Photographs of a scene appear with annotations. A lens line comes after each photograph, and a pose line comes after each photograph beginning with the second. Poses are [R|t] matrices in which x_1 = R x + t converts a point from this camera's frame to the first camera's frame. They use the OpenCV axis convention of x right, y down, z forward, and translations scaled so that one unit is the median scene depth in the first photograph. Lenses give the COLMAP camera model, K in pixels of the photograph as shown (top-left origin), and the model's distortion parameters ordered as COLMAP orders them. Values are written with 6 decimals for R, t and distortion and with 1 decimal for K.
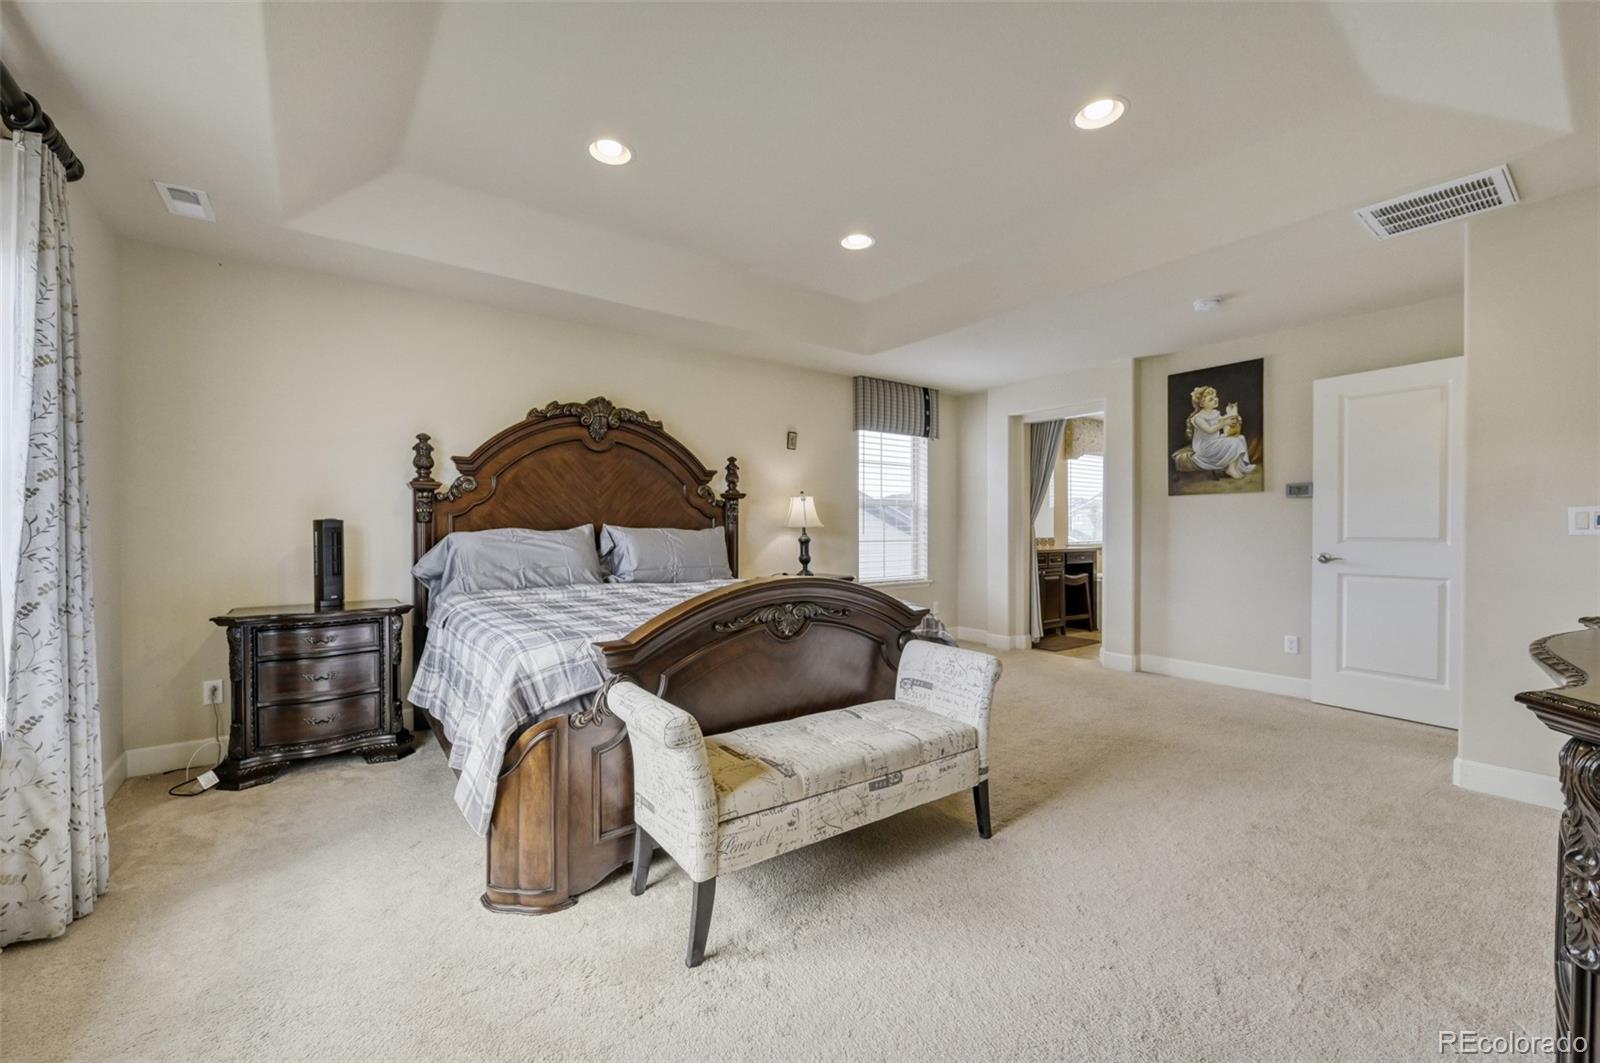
lens RADIAL K [[634.5, 0, 800.4], [0, 634.5, 536.2], [0, 0, 1]] dist [0.001028, 0.000567]
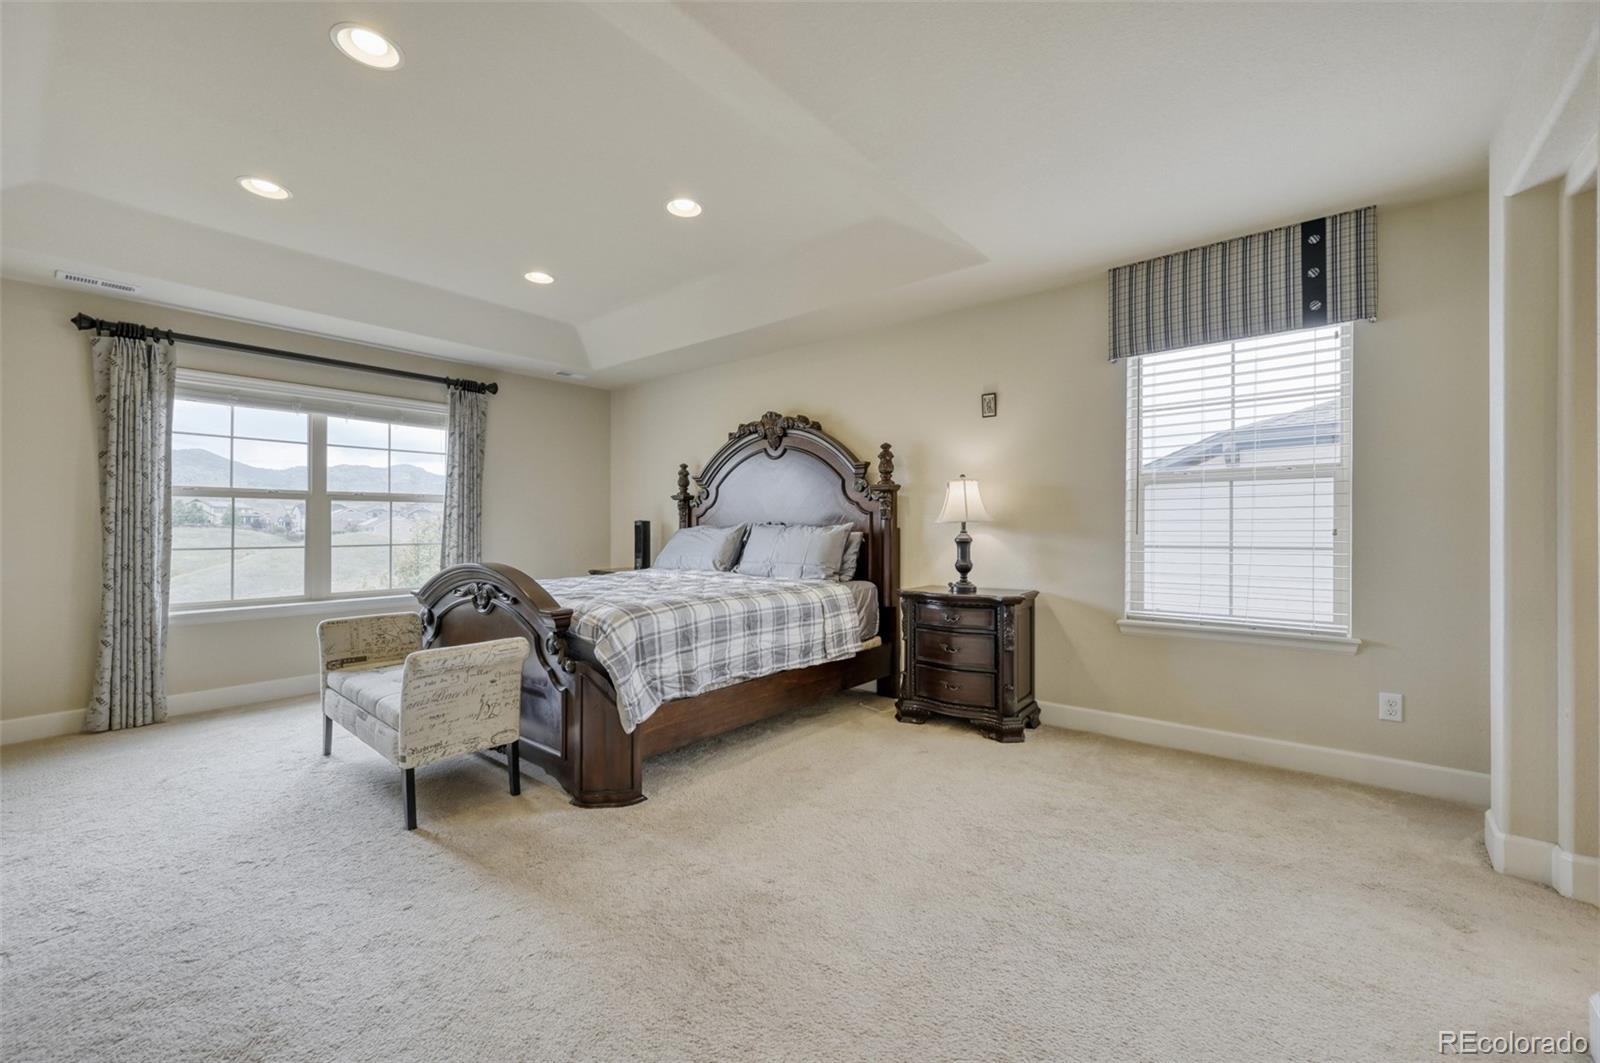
lens RADIAL K [[634.5, 0, 797.2], [0, 634.5, 525.6], [0, 0, 1]] dist [0.001028, 0.000567]
pose [[0.245316, -0.007974, -0.969410, 0.670344], [-0.013227, 0.999846, -0.011571, 0.000385], [0.969353, 0.015661, 0.245173, 0.633433]]
